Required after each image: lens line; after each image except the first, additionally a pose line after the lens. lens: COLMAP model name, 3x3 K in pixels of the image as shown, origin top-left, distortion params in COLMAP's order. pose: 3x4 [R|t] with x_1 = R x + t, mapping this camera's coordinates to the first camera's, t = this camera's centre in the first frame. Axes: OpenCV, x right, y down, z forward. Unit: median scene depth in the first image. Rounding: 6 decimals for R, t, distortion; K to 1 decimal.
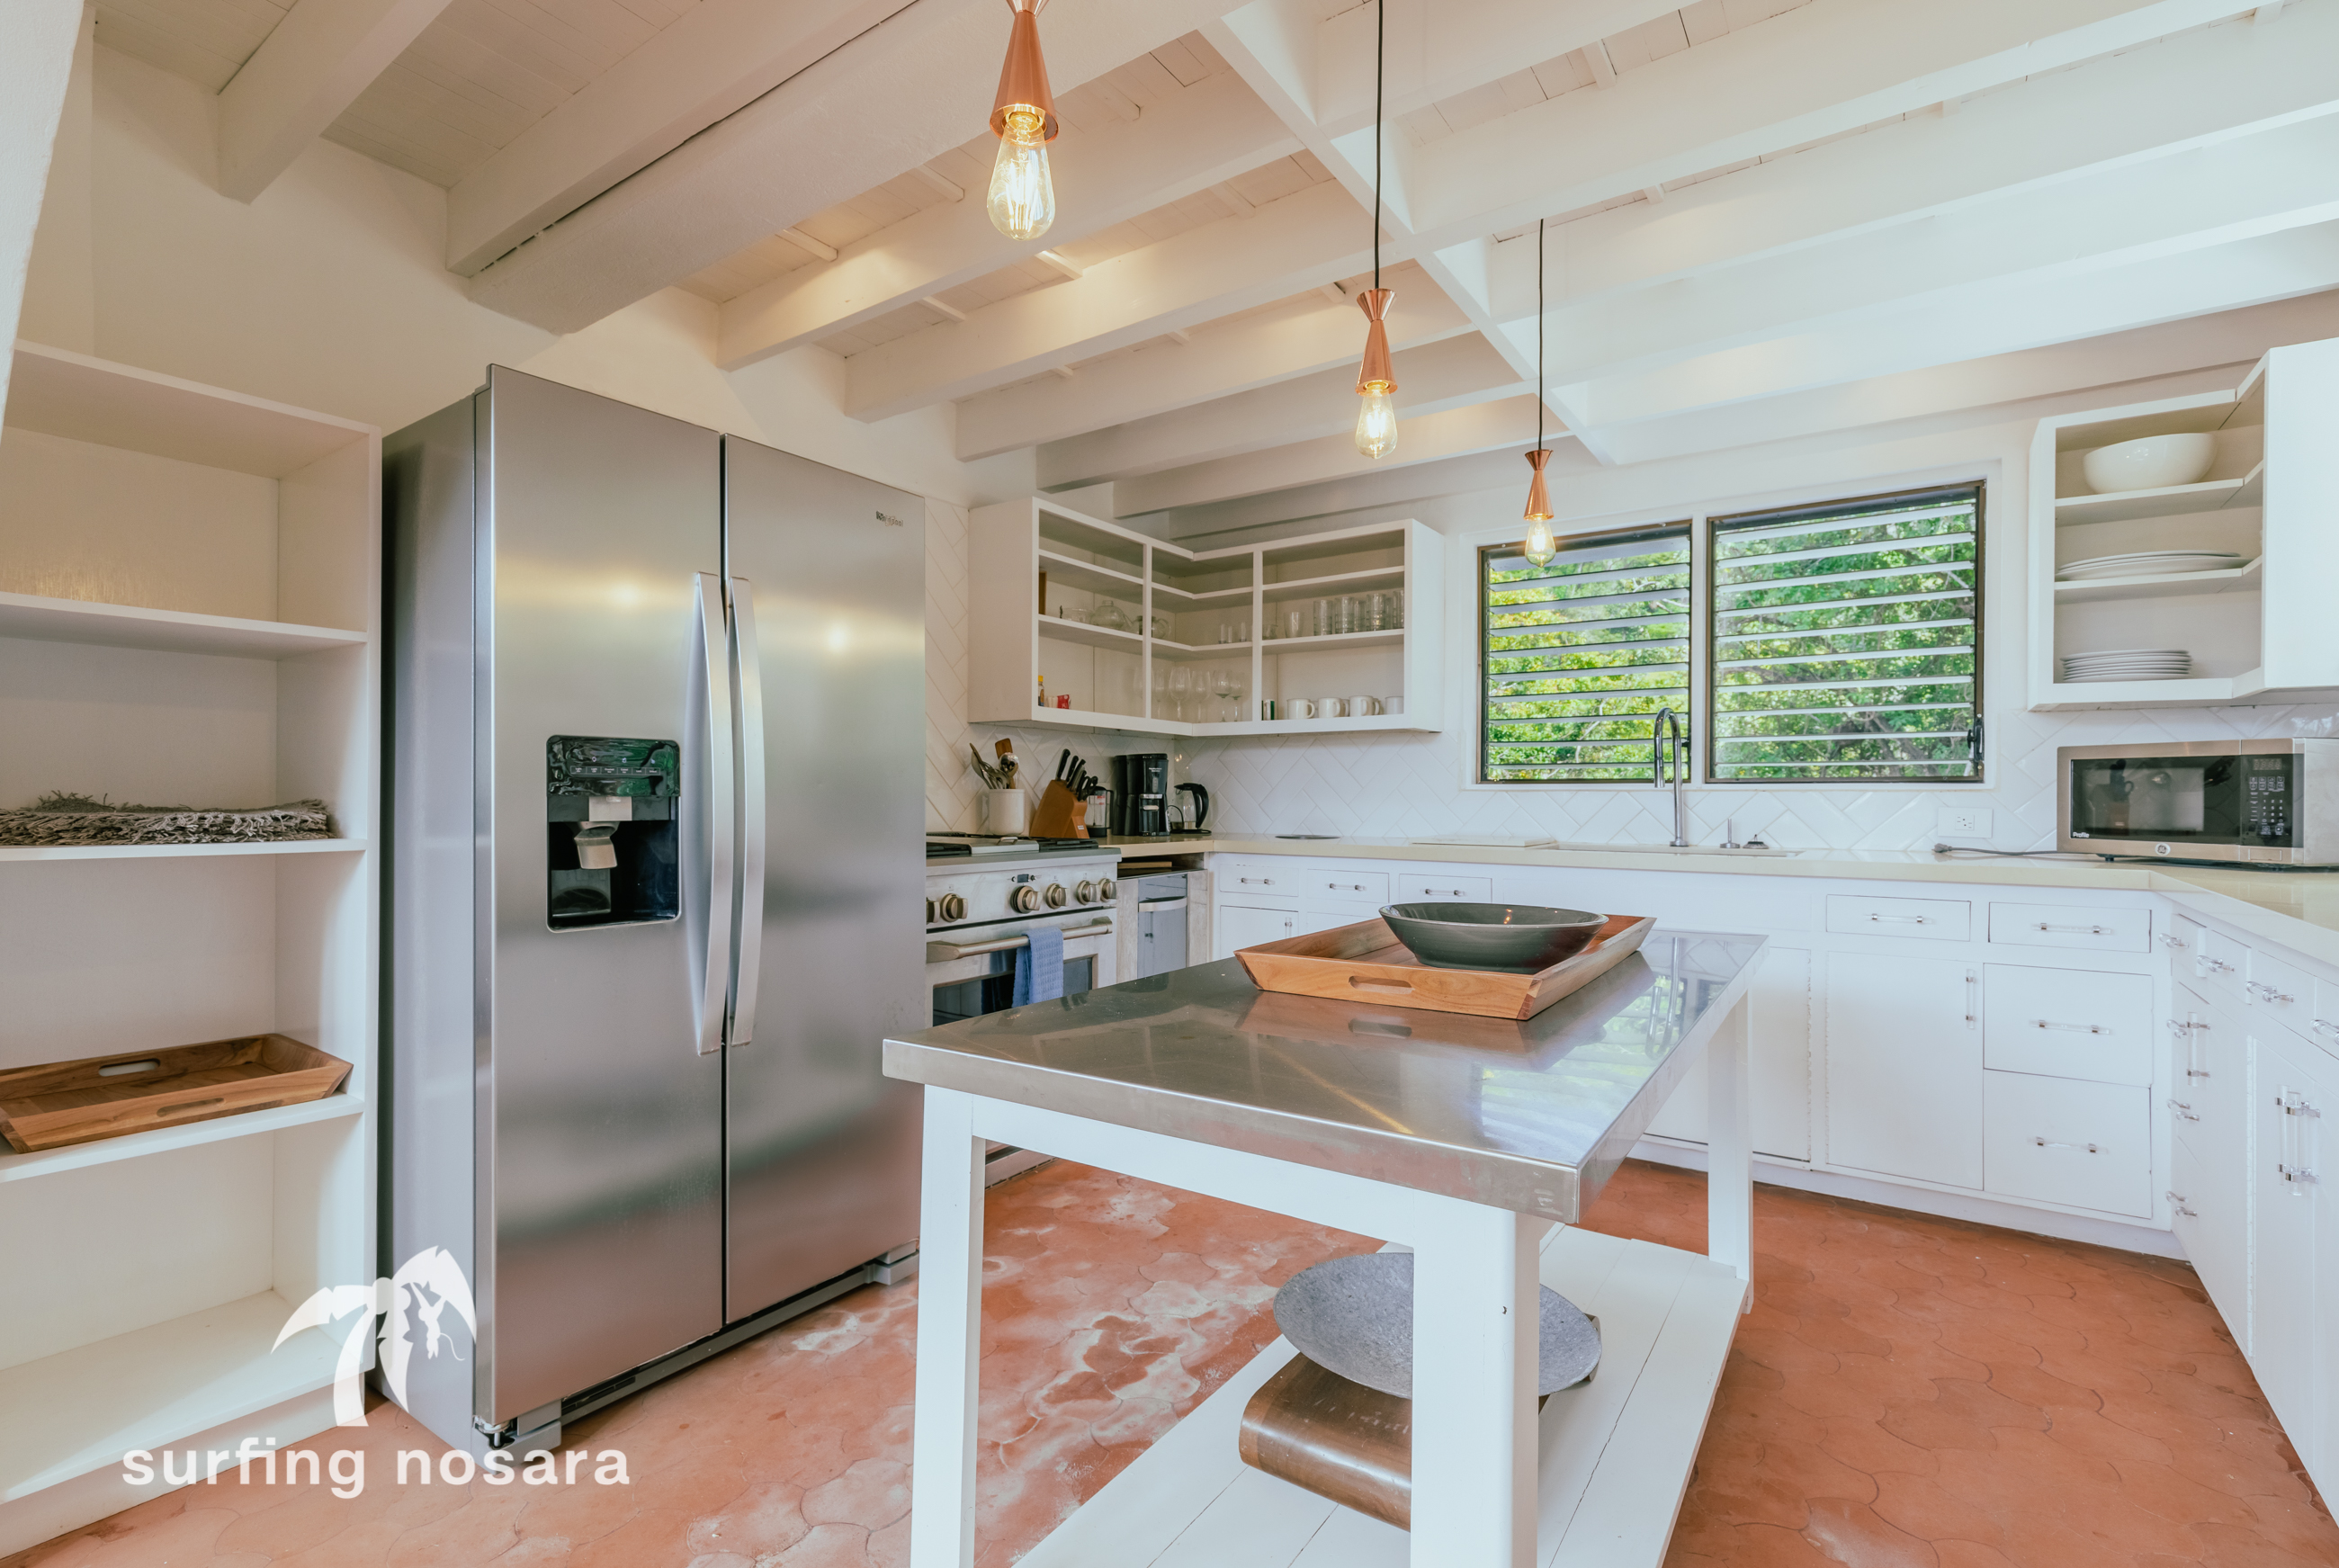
lens RADIAL K [[1068.8, 0, 1170.1], [0, 1068.8, 787.8], [0, 0, 1]] dist [0.004341, 0.001551]
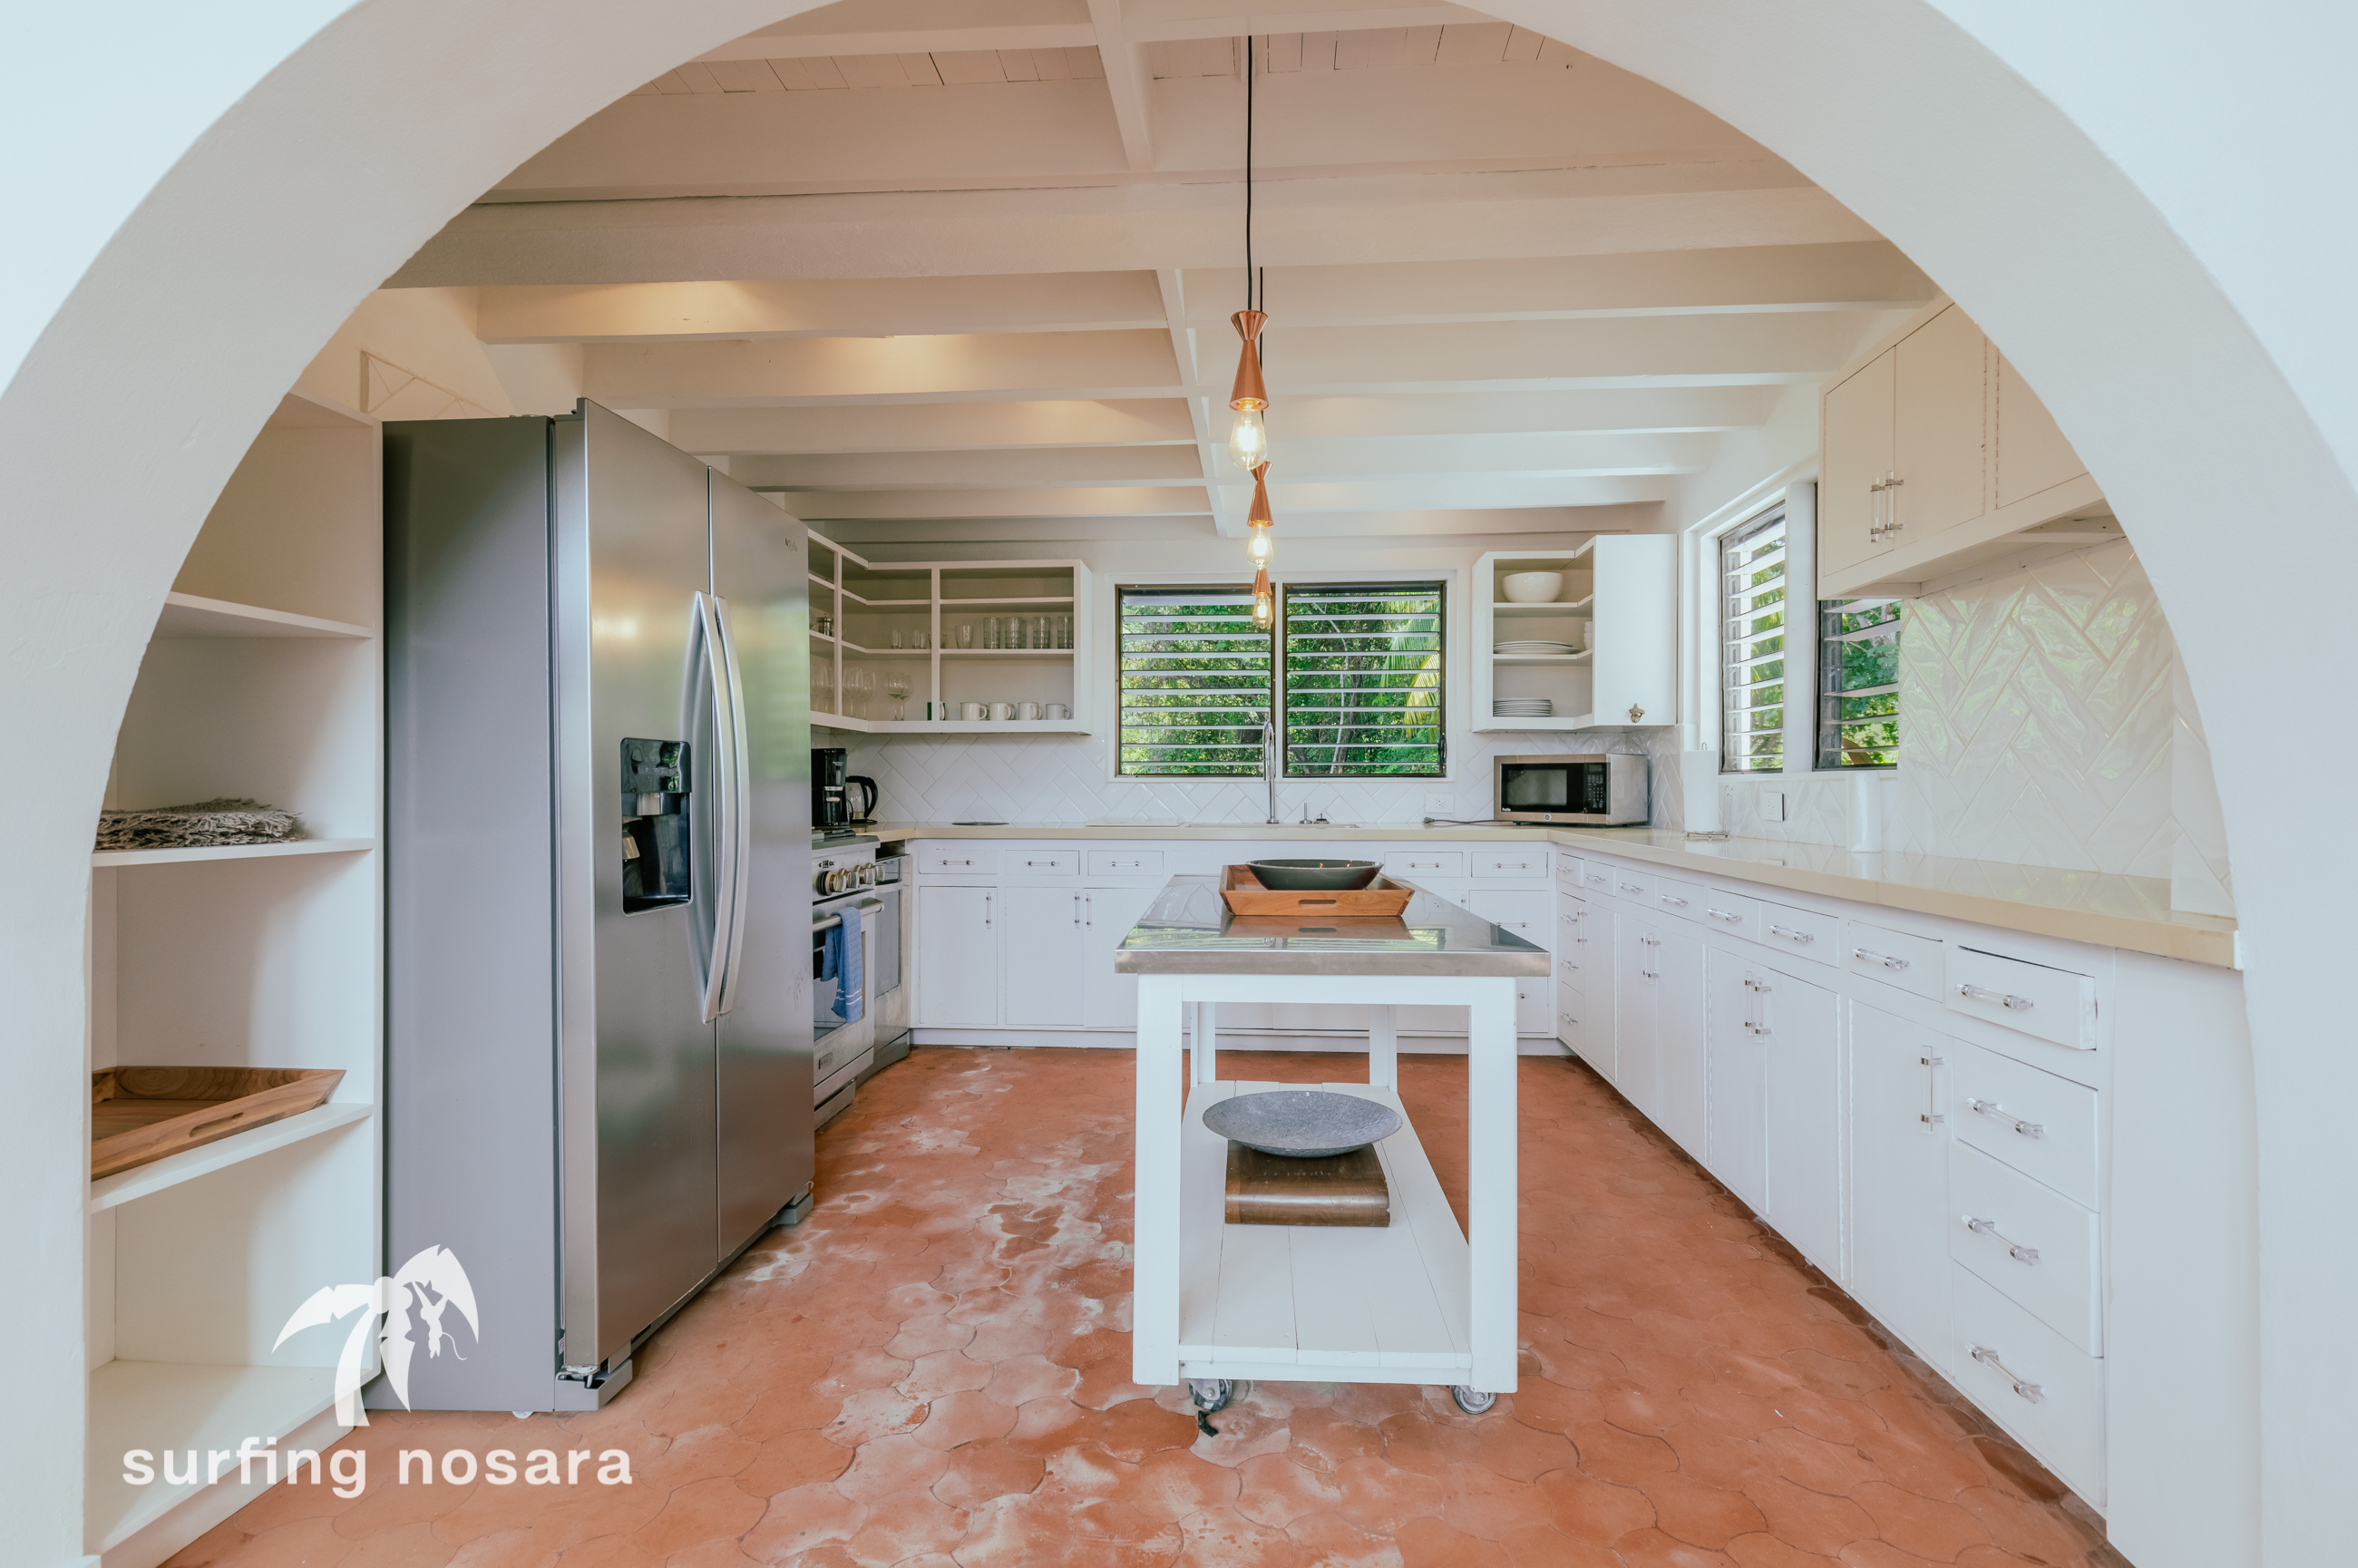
lens RADIAL K [[1077.5, 0, 1201.2], [0, 1077.5, 778.8], [0, 0, 1]] dist [0.004341, 0.001551]
pose [[0.853582, -0.000406, 0.520958, -0.400981], [-0.000568, 0.999998, 0.001710, -0.005853], [-0.520958, -0.001756, 0.853581, -0.159129]]
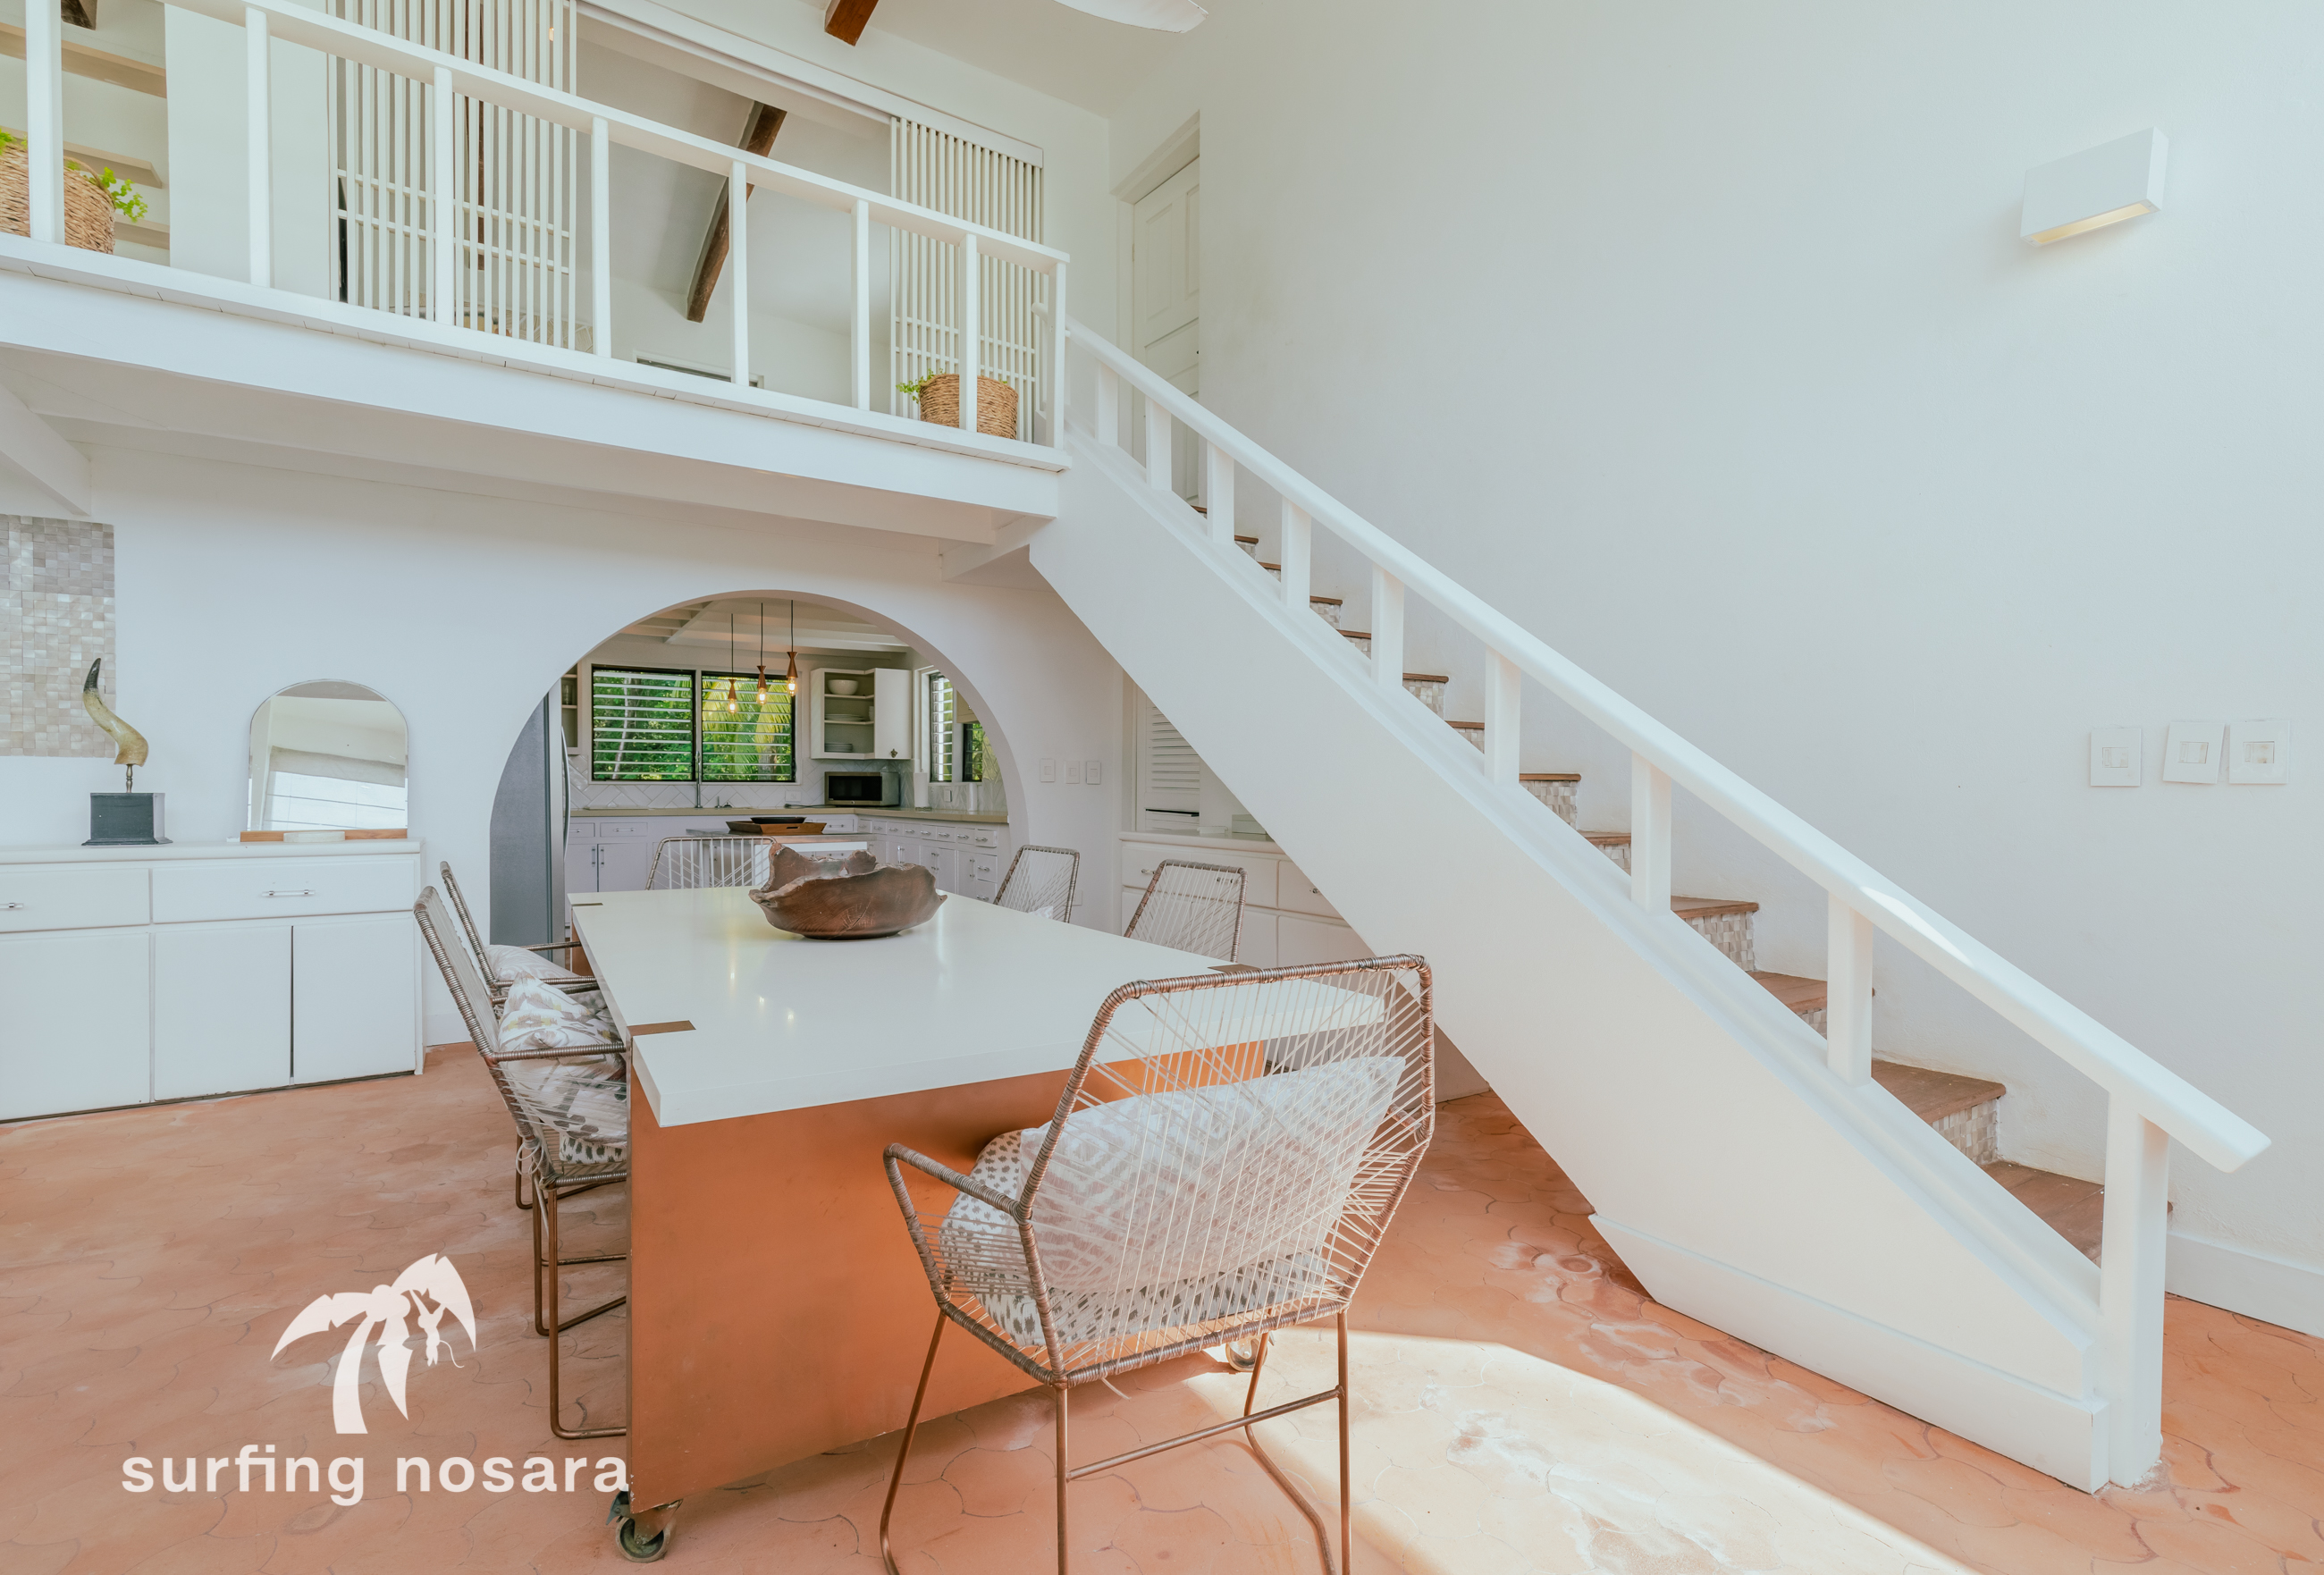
lens RADIAL K [[1062.0, 0, 1164.4], [0, 1062.0, 805.1], [0, 0, 1]] dist [0.004341, 0.001551]
pose [[0.372701, -0.016684, 0.927801, -1.742276], [-0.007906, 0.999745, 0.021153, -0.014233], [-0.927918, -0.015219, 0.372474, -1.122639]]
